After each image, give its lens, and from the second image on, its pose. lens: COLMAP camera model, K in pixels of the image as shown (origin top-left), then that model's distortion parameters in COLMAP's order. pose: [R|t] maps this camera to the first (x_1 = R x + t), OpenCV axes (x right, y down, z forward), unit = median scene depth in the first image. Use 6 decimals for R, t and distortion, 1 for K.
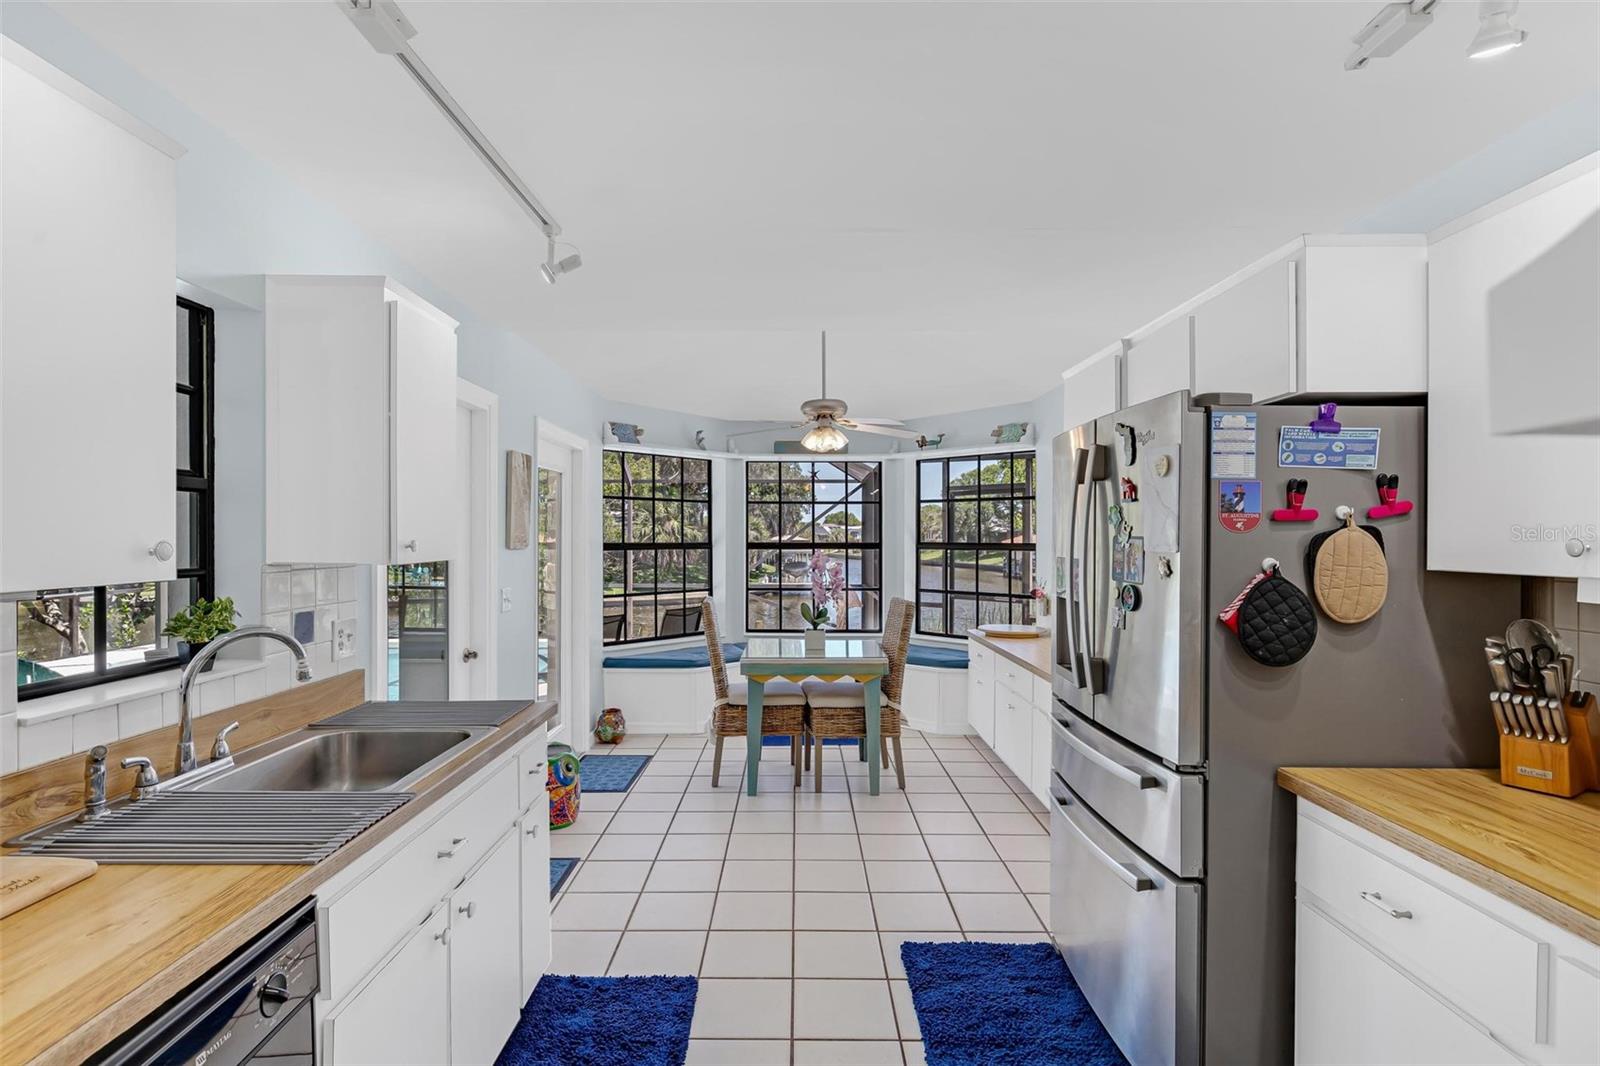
lens RADIAL K [[783.5, 0, 800.9], [0, 783.5, 536.9], [0, 0, 1]] dist [-0.003103, -0.000175]
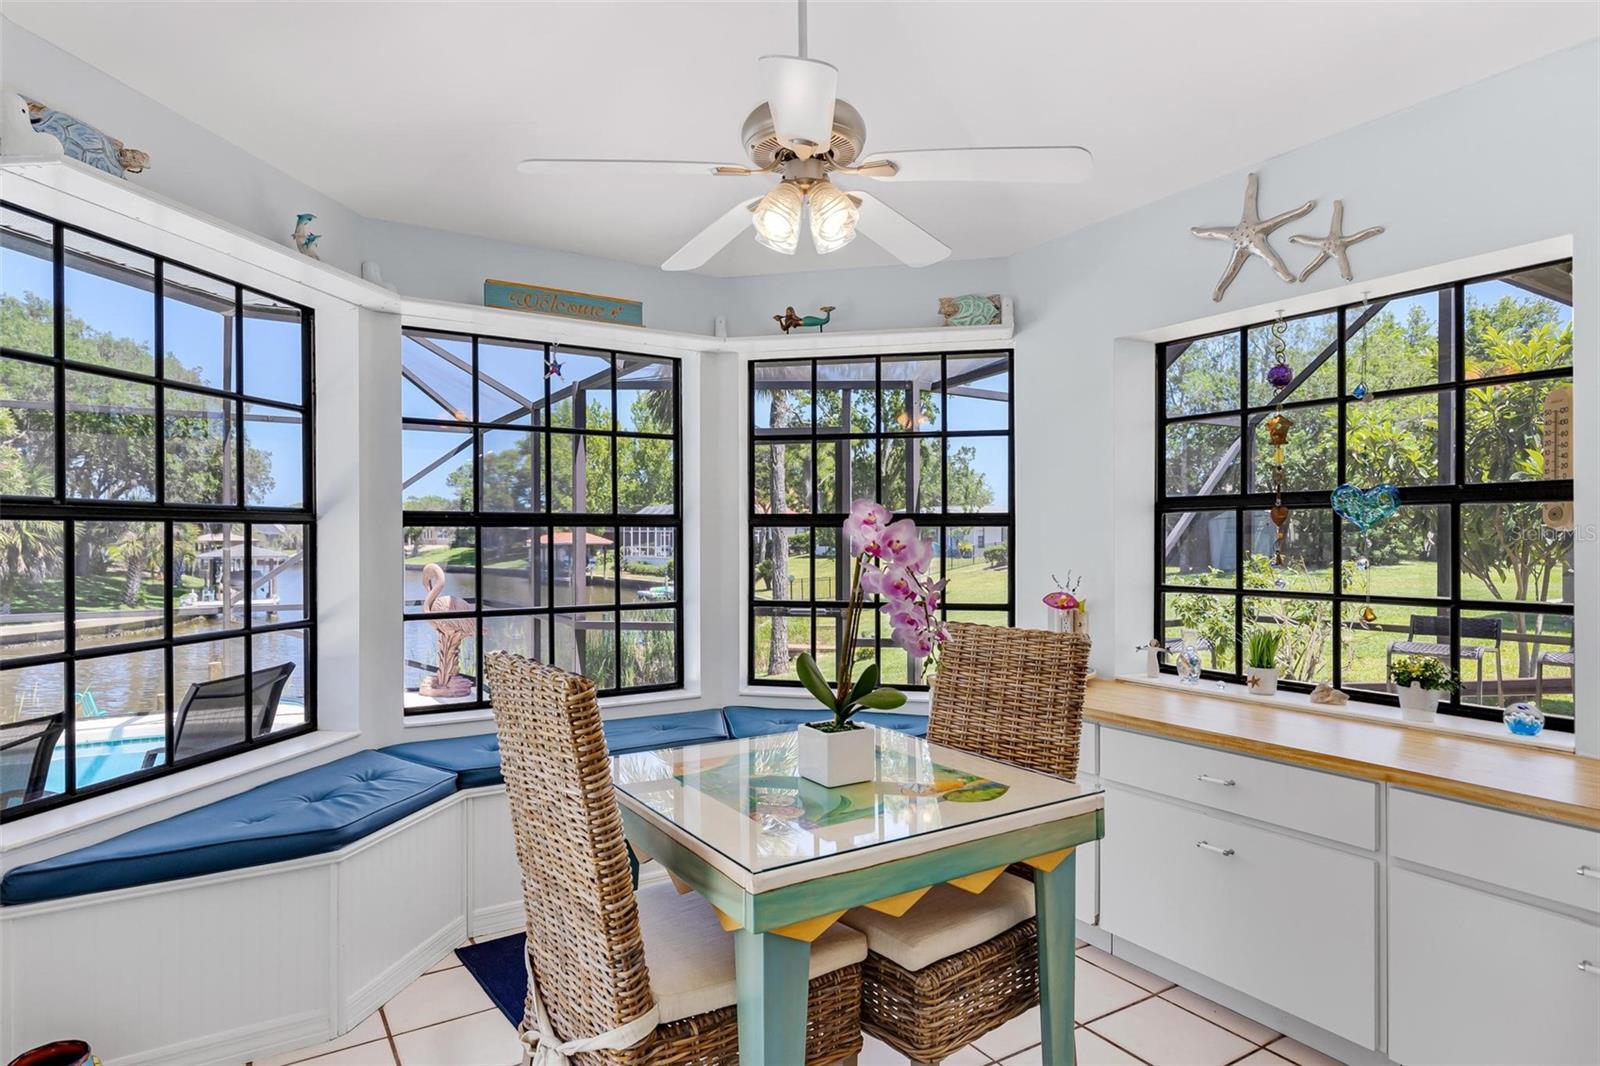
lens RADIAL K [[899.0, 0, 798.5], [0, 899.0, 534.1], [0, 0, 1]] dist [0.003761, -0.000321]
pose [[0.845212, -0.002863, 0.534424, -0.160796], [0.004125, 0.999991, -0.001167, 0.022926], [-0.534415, 0.003191, 0.845216, 0.491897]]
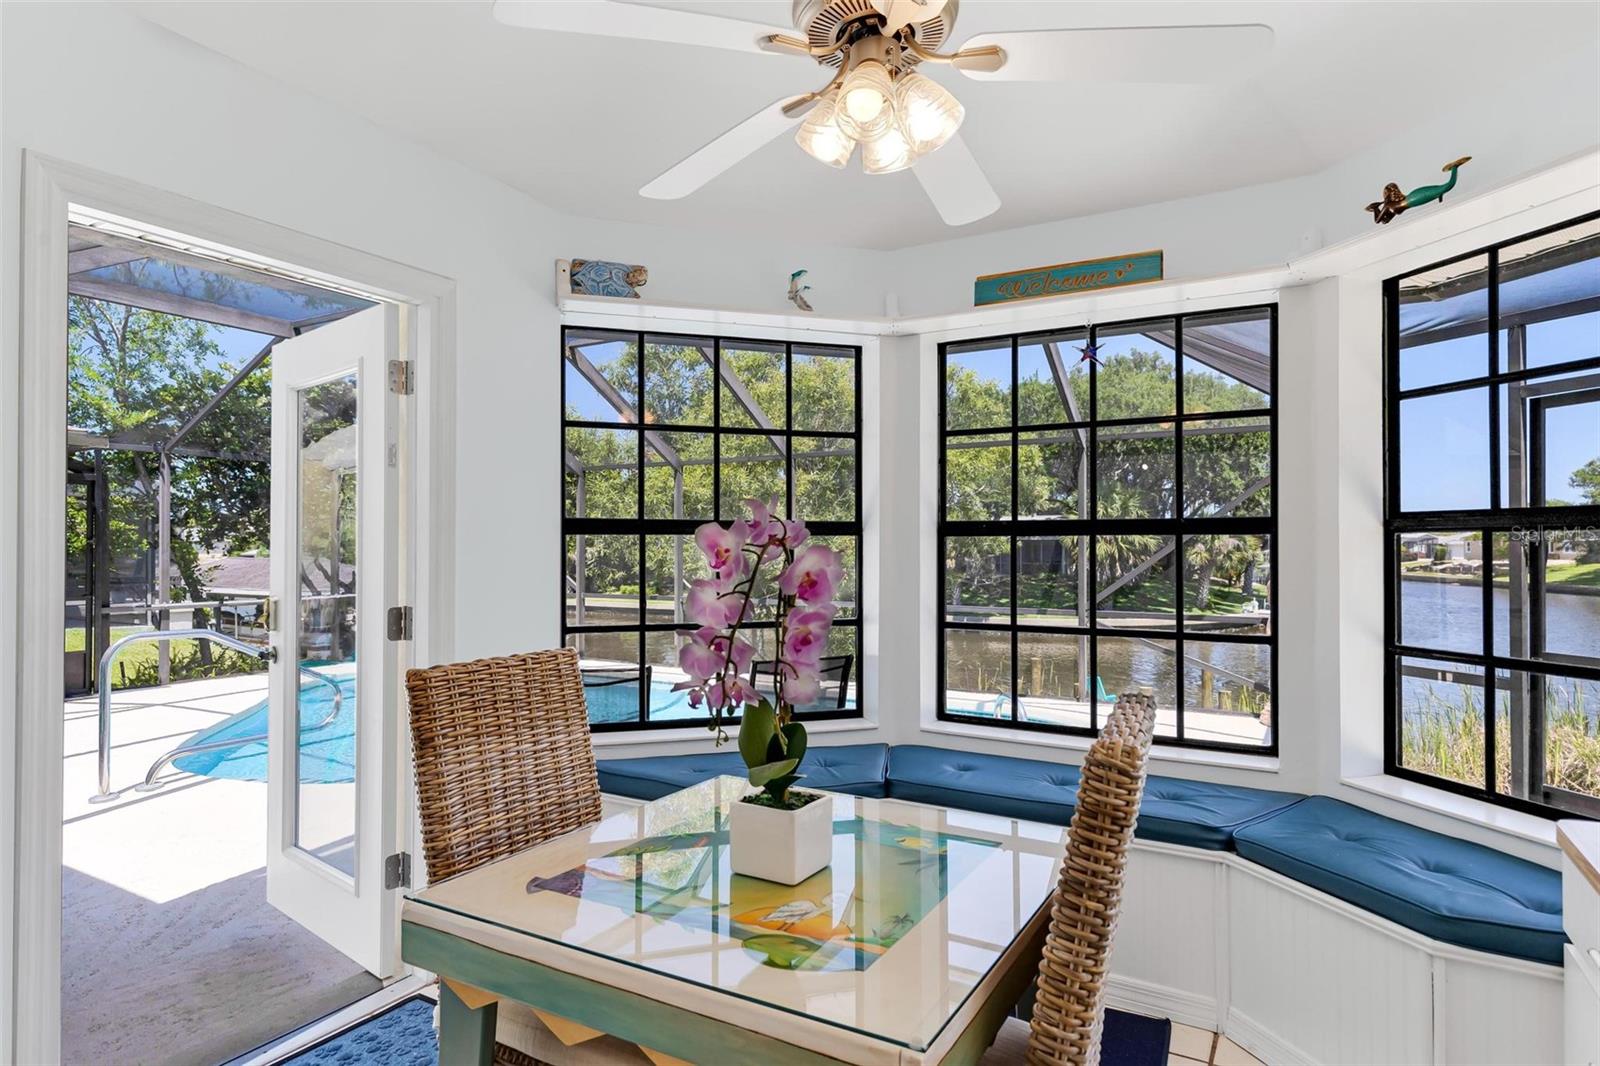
lens RADIAL K [[899.0, 0, 791.0], [0, 899.0, 538.7], [0, 0, 1]] dist [0.003761, -0.000321]
pose [[0.858642, -0.005103, -0.512550, 0.132955], [-0.000769, 0.999936, -0.011245, 0.024280], [0.512575, 0.010050, 0.858584, 0.548848]]
